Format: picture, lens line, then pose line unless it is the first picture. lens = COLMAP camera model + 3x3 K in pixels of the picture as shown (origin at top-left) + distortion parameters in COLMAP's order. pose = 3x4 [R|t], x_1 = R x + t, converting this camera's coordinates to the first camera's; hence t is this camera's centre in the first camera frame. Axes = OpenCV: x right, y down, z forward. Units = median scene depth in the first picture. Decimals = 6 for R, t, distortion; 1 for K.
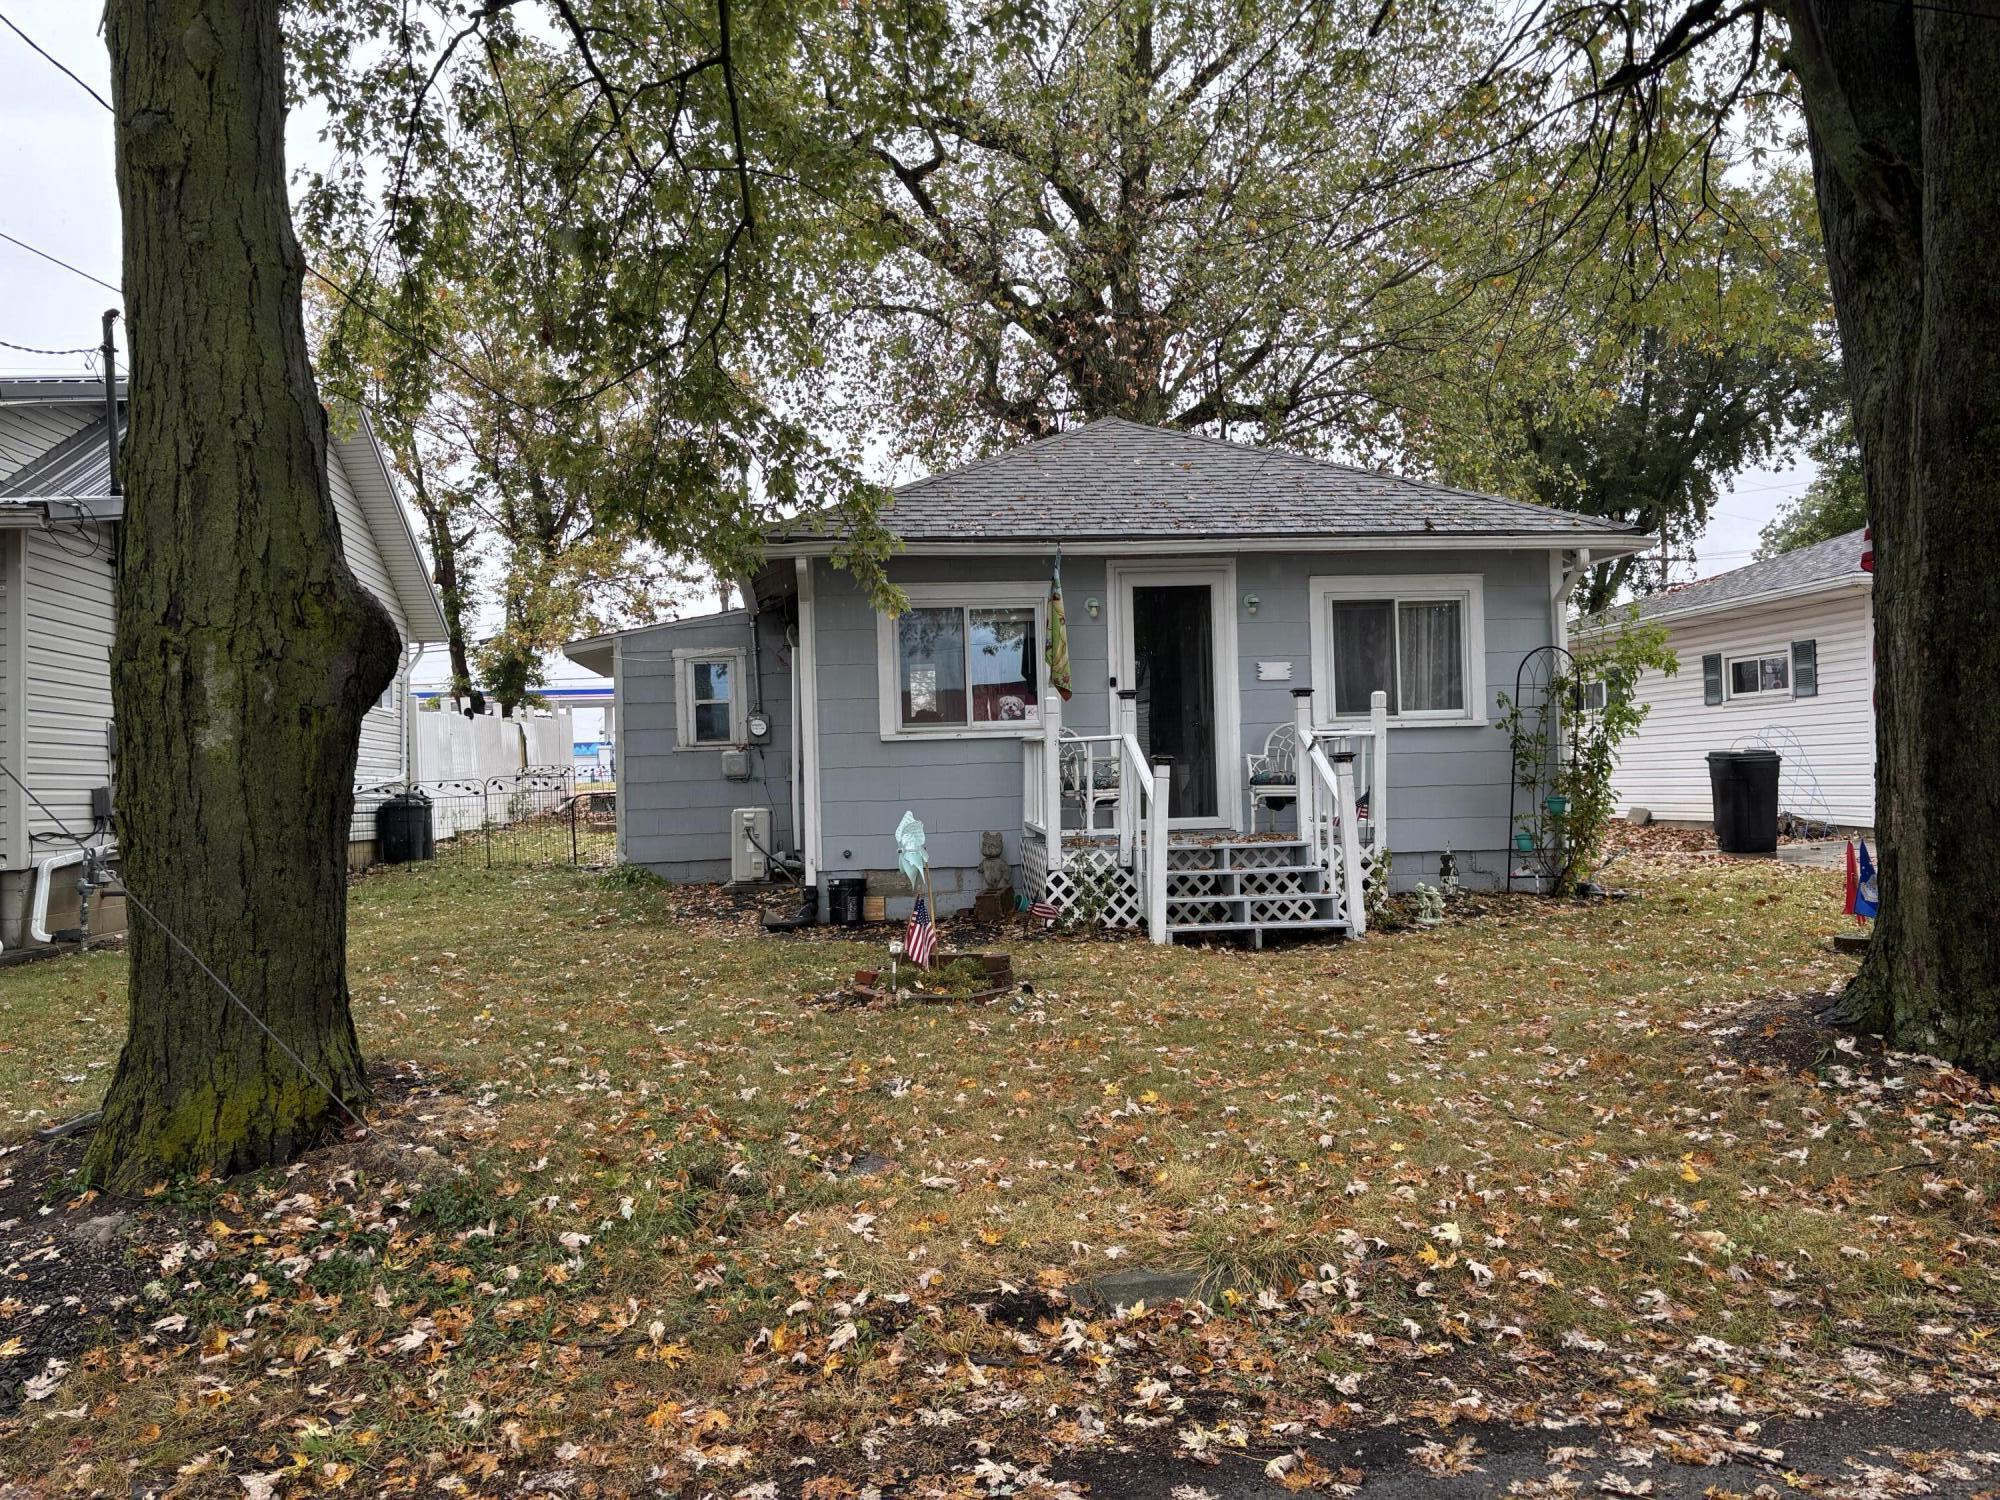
lens RADIAL K [[1528.2, 0, 972.8], [0, 1528.2, 787.4], [0, 0, 1]] dist [0.027012, -0.022413]
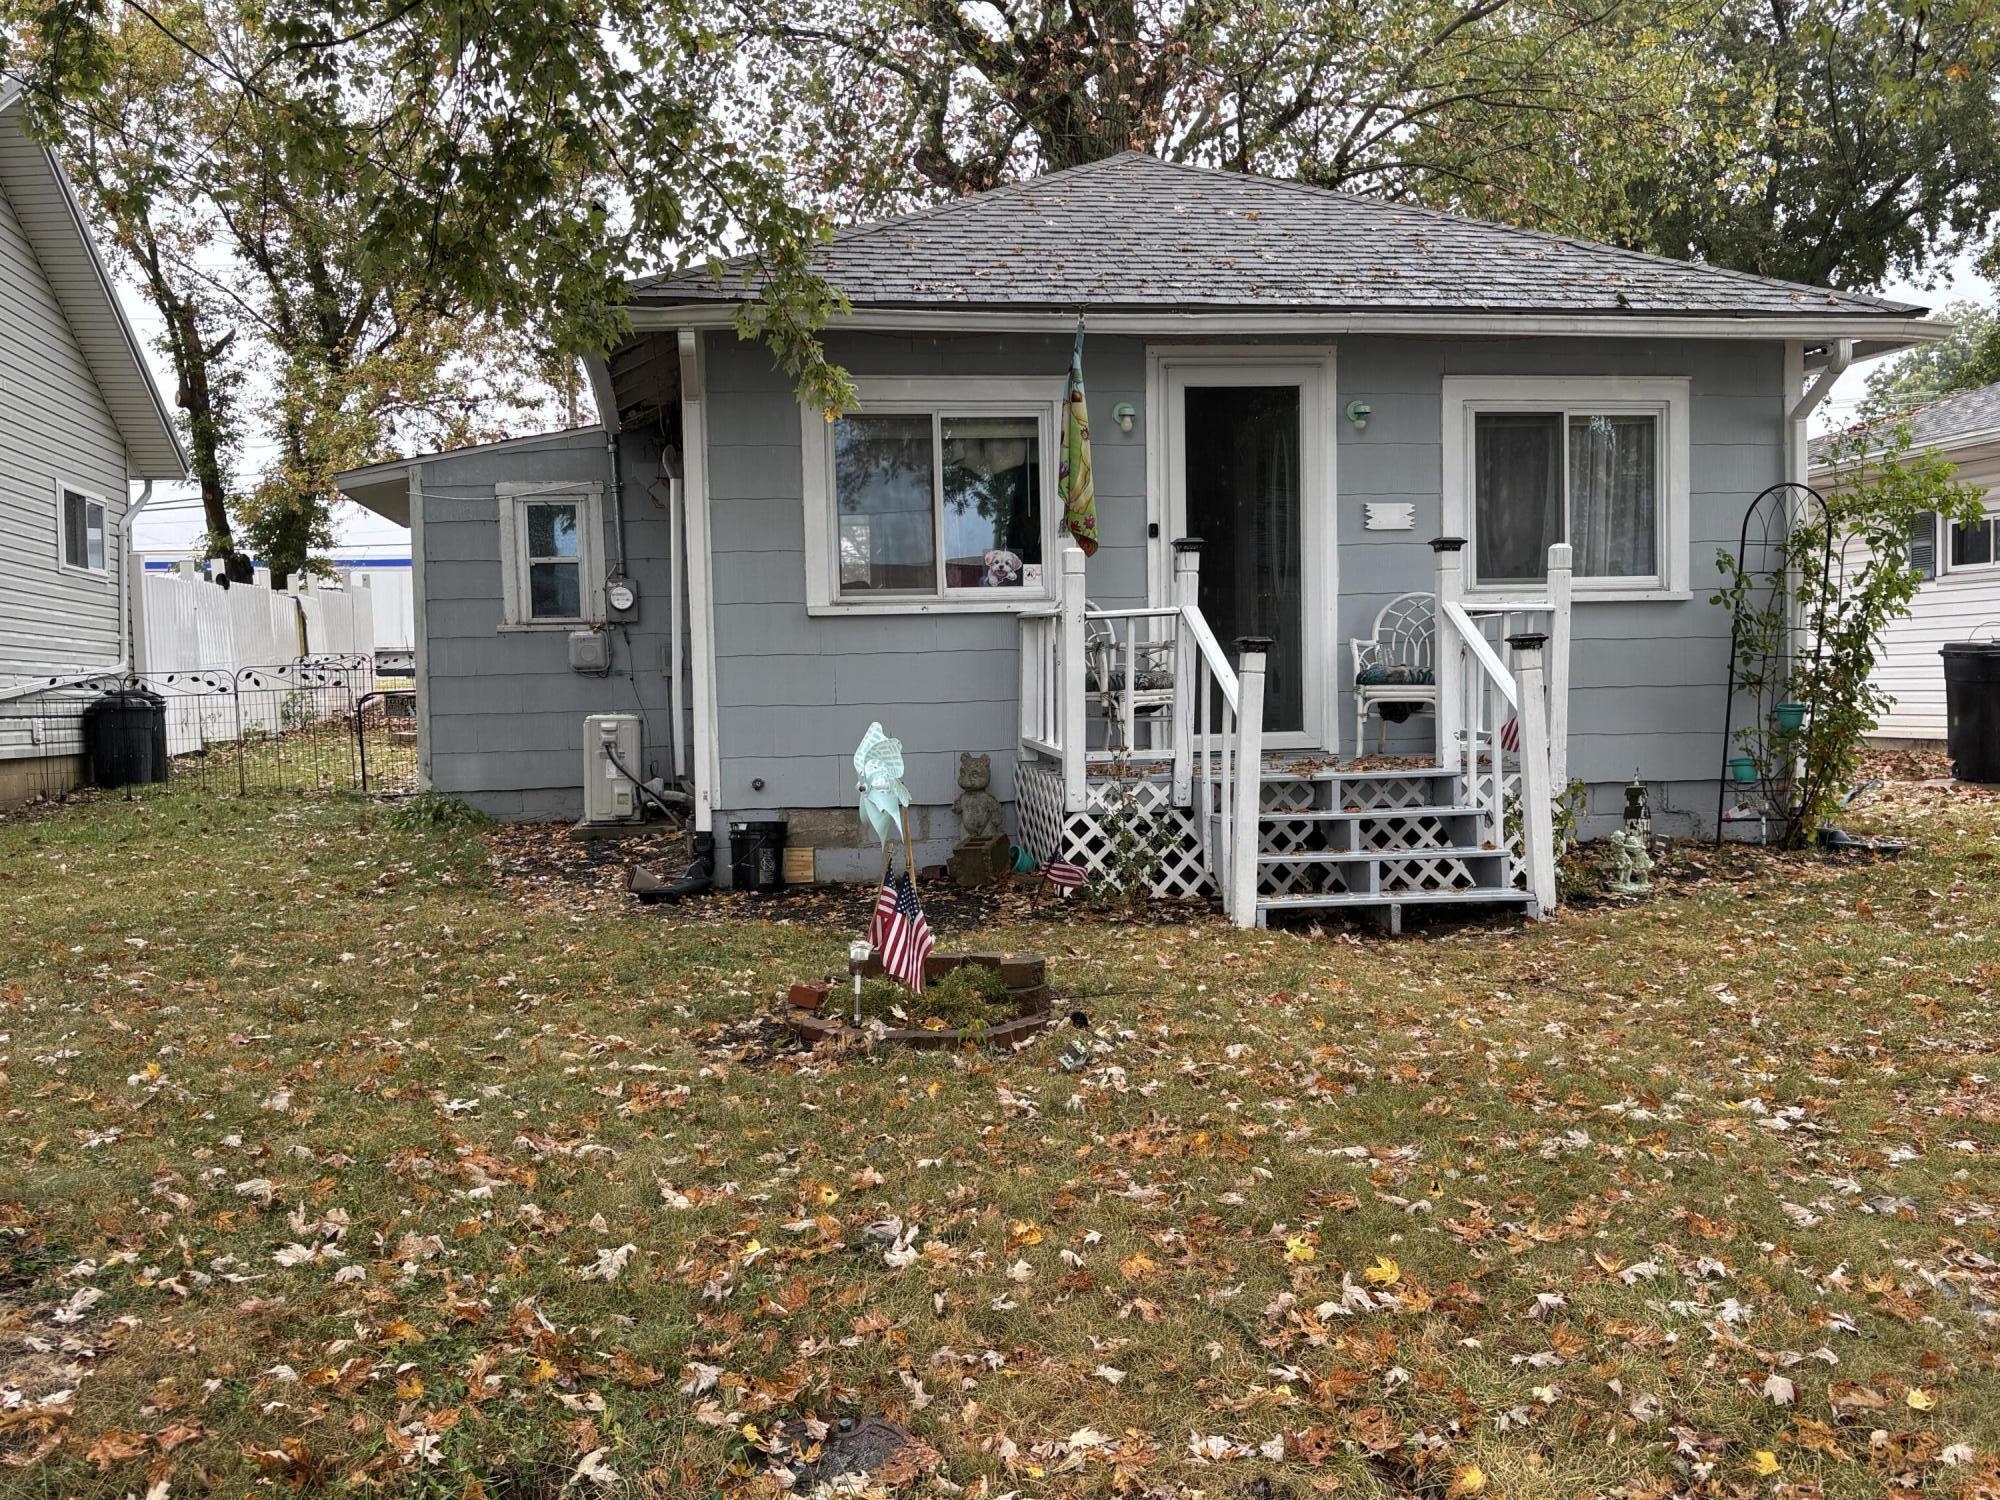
lens RADIAL K [[1867.7, 0, 965.2], [0, 1867.7, 809.1], [0, 0, 1]] dist [0.007420, 0.000000]
pose [[0.999061, 0.003592, 0.043167, -0.027798], [-0.006332, 0.997962, 0.063501, 0.002246], [-0.042851, -0.063714, 0.997048, 0.187722]]
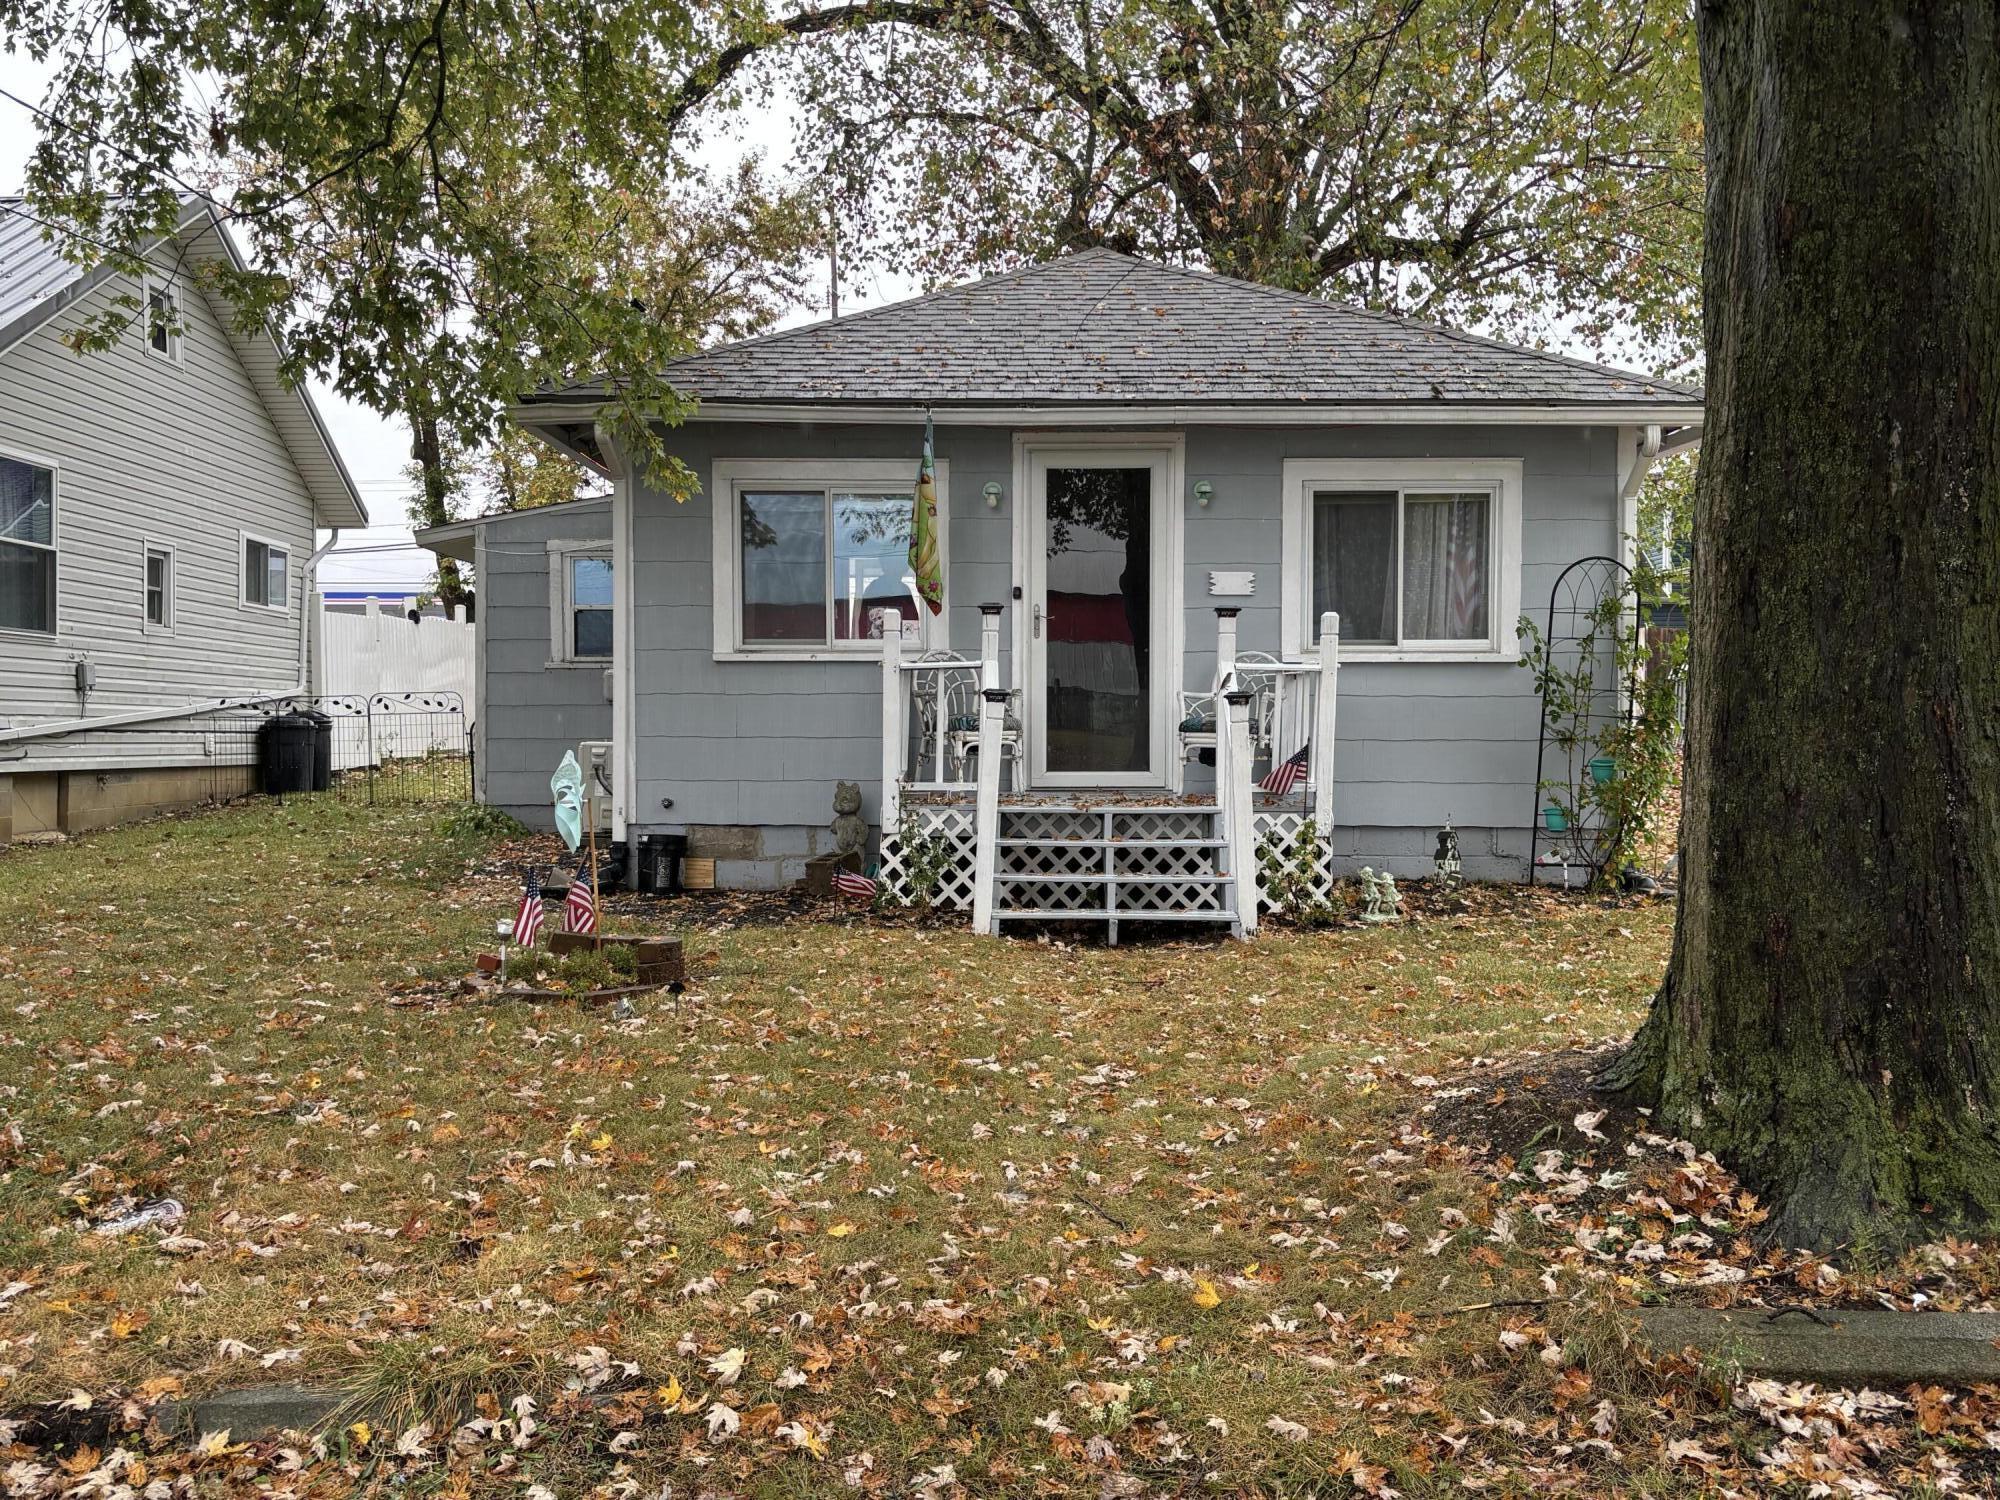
lens RADIAL K [[1867.7, 0, 985.0], [0, 1867.7, 807.5], [0, 0, 1]] dist [0.007420, 0.000000]
pose [[0.993026, 0.035549, -0.112407, 0.198131], [-0.030451, 0.998442, 0.046751, -0.004315], [0.113894, -0.043002, 0.992562, 0.062504]]
